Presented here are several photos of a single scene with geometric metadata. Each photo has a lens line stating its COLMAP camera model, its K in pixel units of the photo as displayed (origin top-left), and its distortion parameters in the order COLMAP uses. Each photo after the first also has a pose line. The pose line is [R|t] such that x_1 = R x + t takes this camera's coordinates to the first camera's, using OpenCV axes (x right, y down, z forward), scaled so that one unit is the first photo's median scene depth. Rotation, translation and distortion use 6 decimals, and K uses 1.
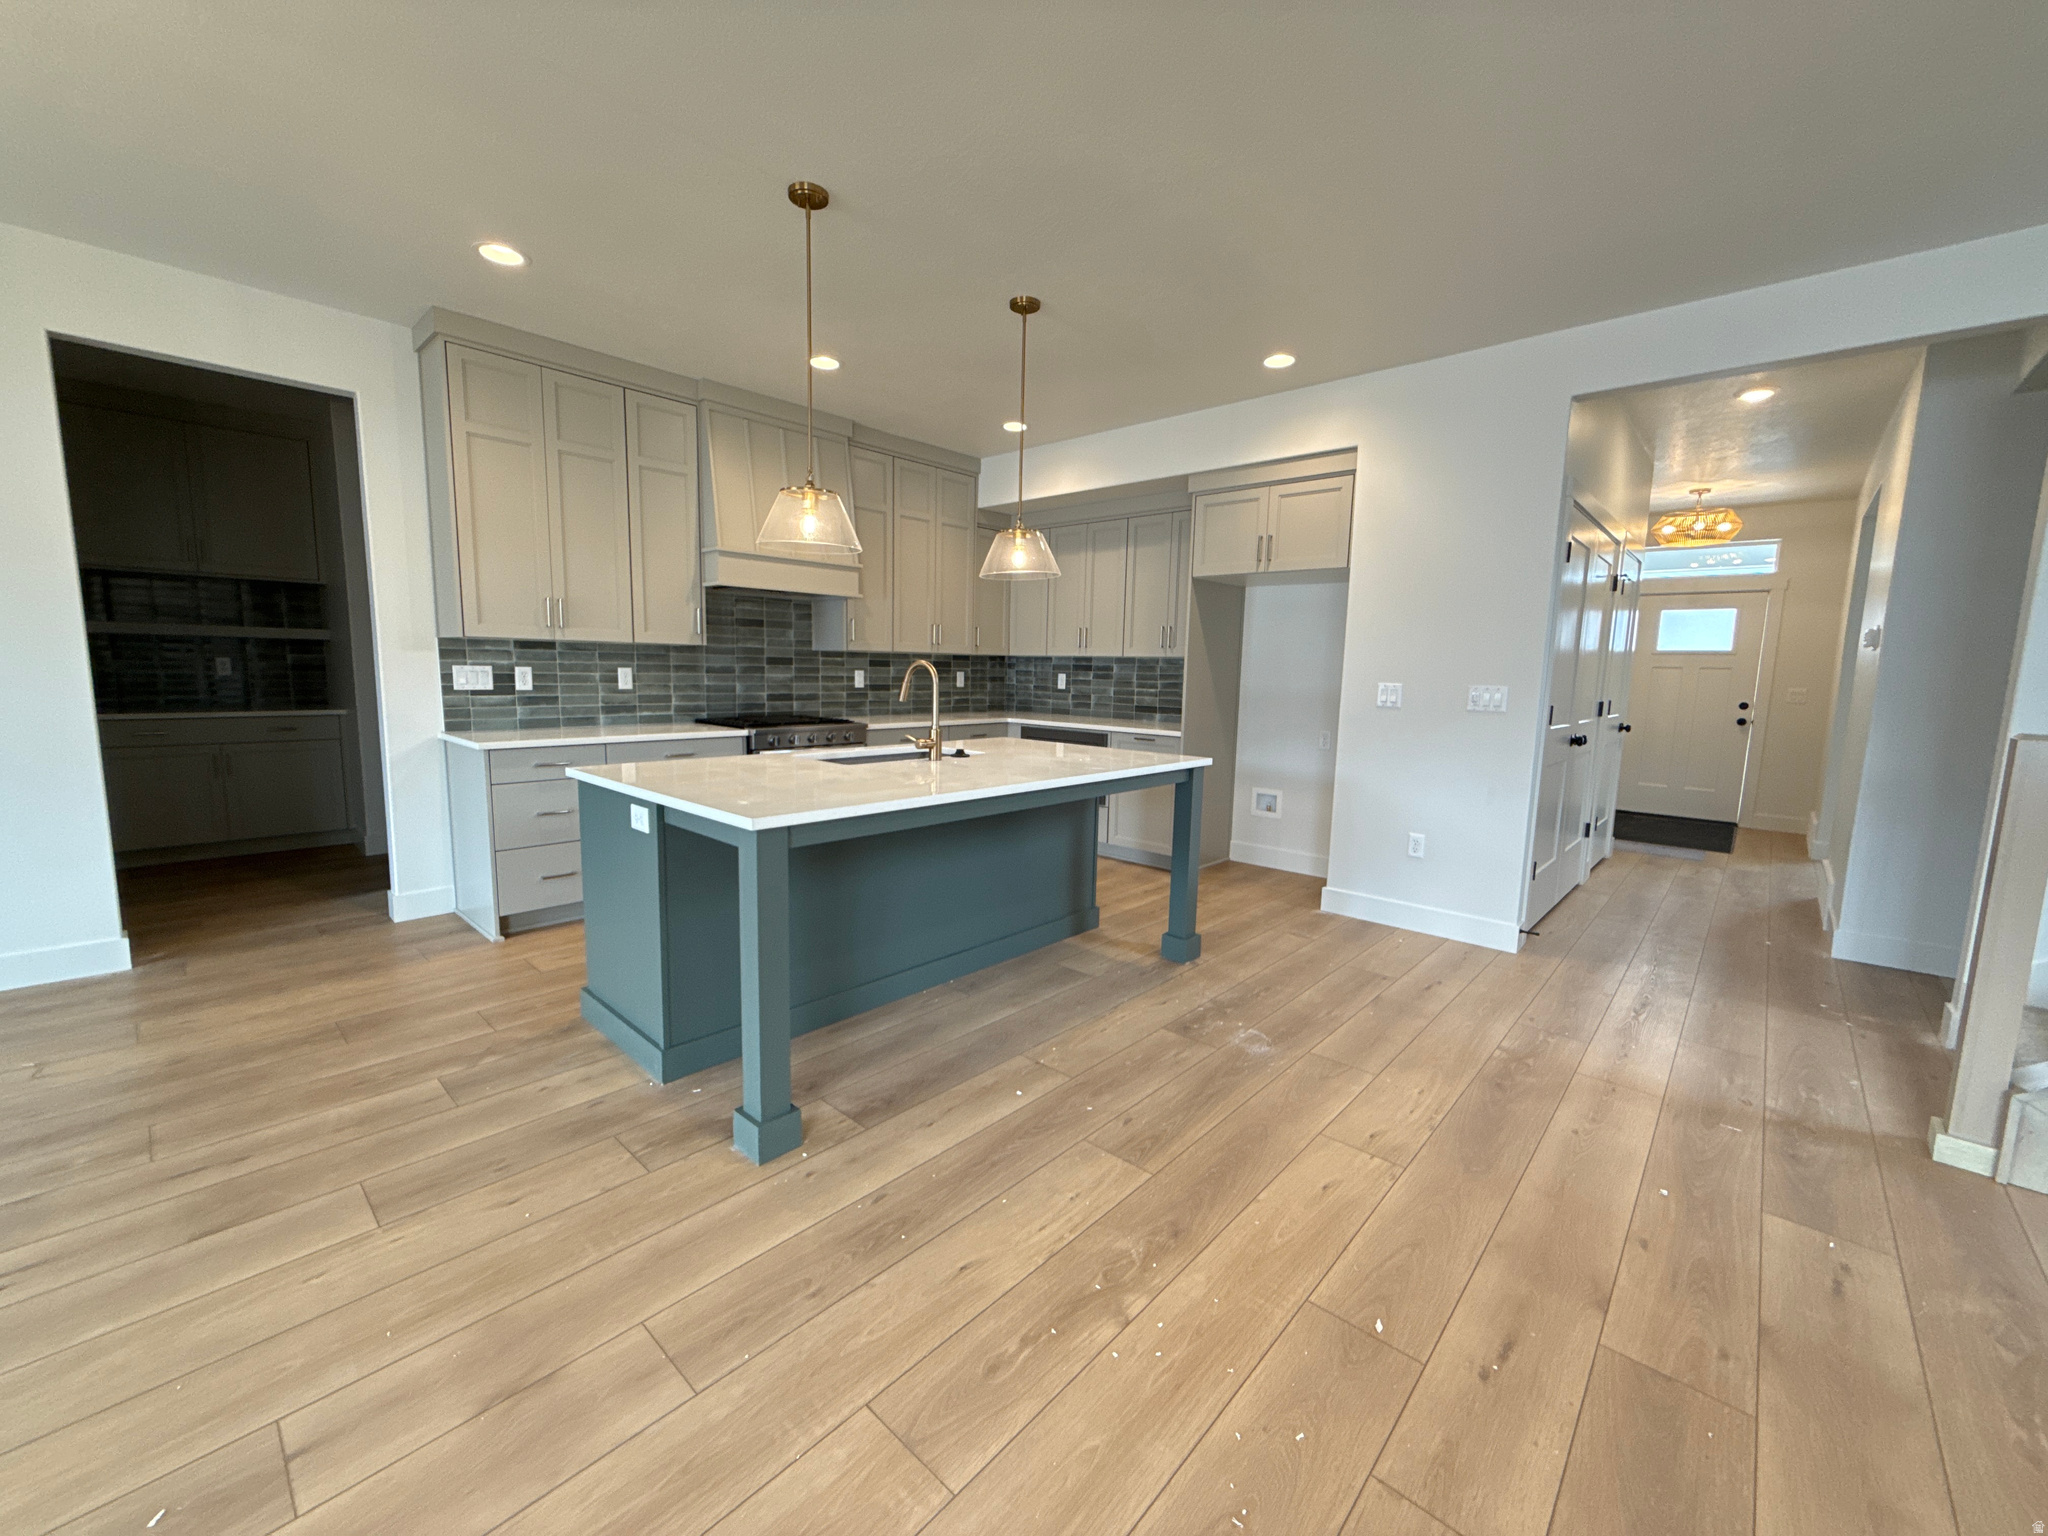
lens RADIAL K [[817.3, 0, 1019.3], [0, 817.3, 770.2], [0, 0, 1]] dist [-0.001219, 0.000659]
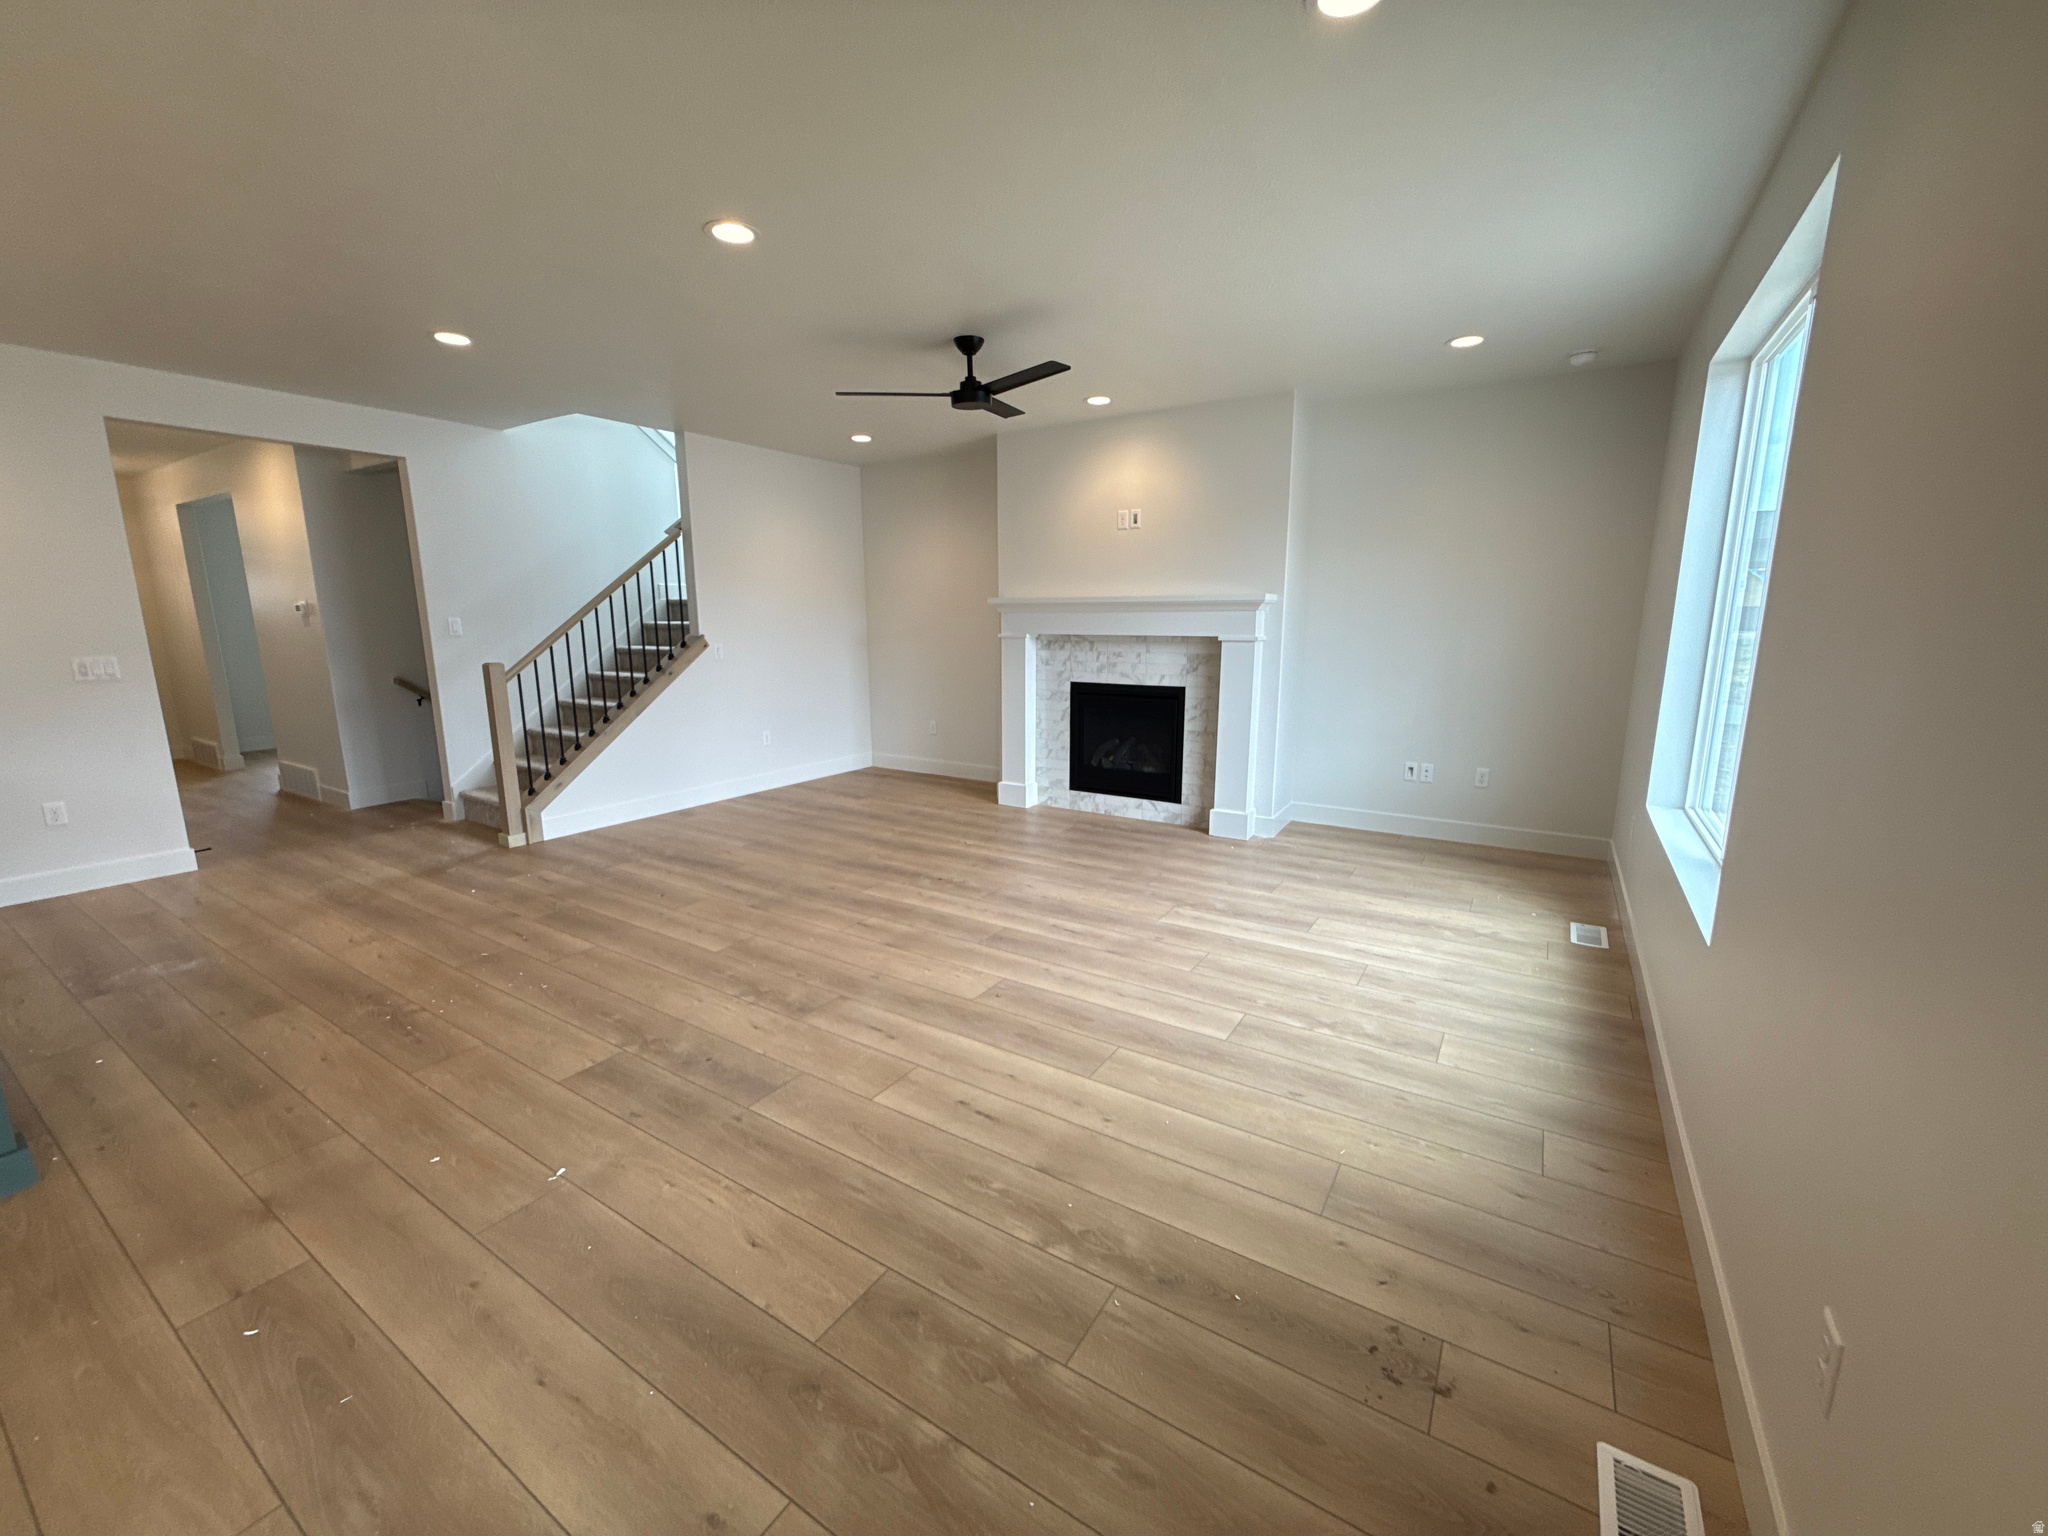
lens RADIAL K [[817.3, 0, 1019.3], [0, 817.3, 770.2], [0, 0, 1]] dist [-0.001219, 0.000659]
pose [[-0.172380, -0.205799, 0.963292, -0.695720], [0.125102, 0.965438, 0.228645, -0.045396], [-0.977054, 0.159924, -0.140677, -0.065721]]
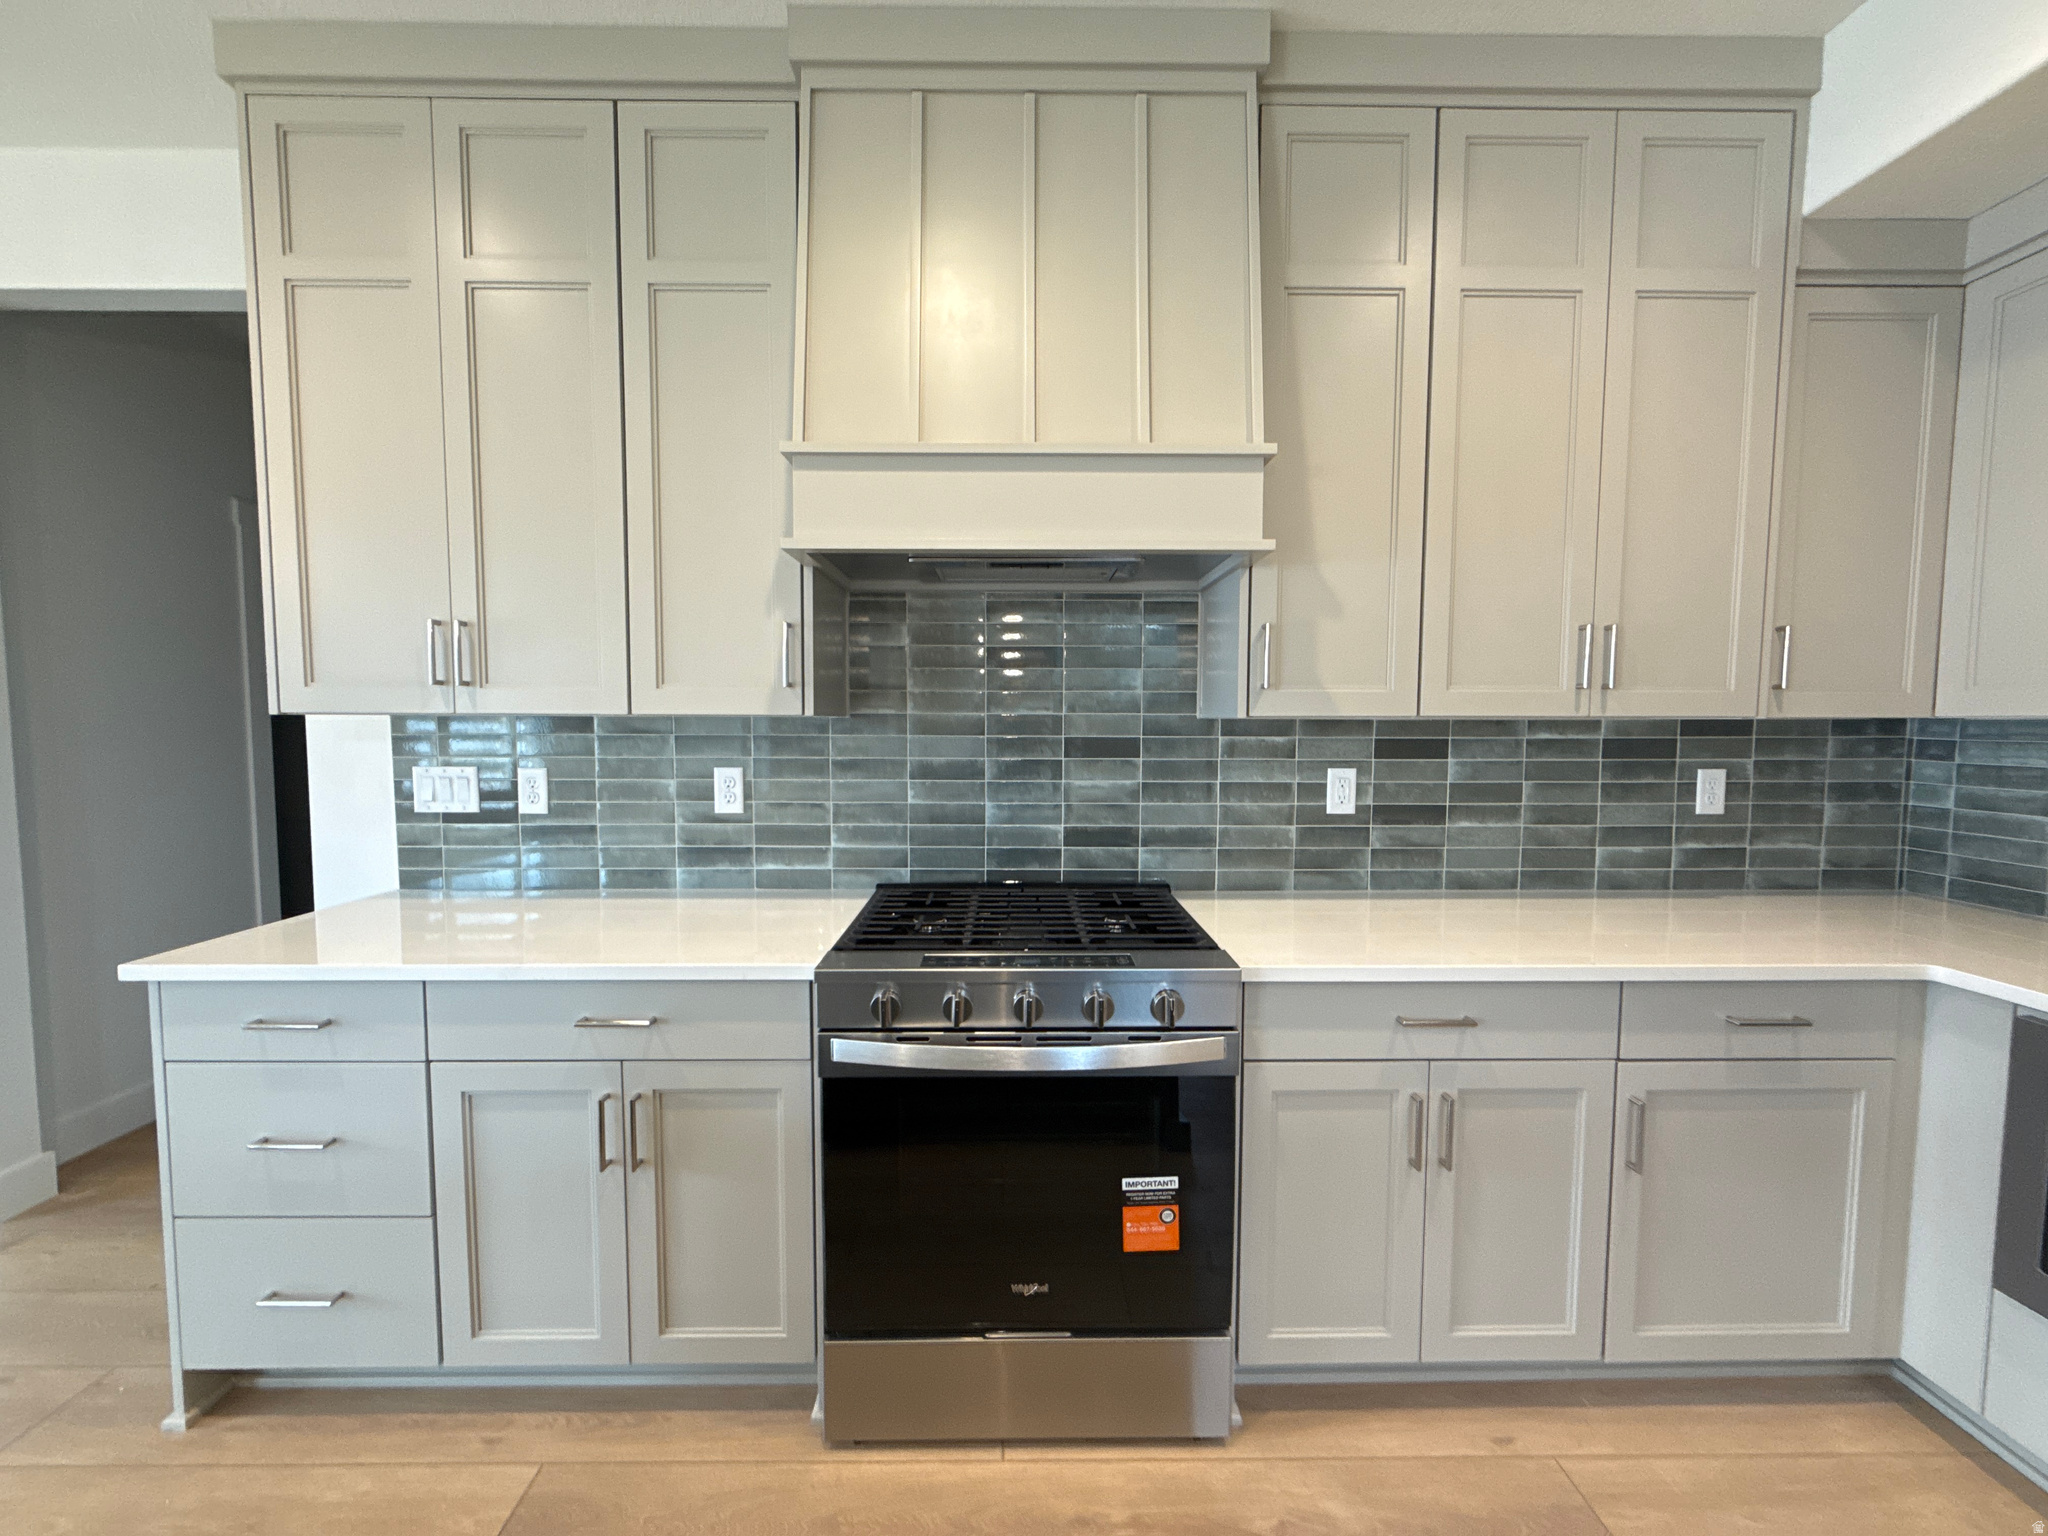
lens RADIAL K [[817.3, 0, 1019.3], [0, 817.3, 770.2], [0, 0, 1]] dist [-0.001219, 0.000659]
pose [[0.685447, 0.025119, -0.727689, -0.035454], [-0.080237, 0.995924, -0.041202, -0.127429], [0.723688, 0.086630, 0.684668, 0.865390]]
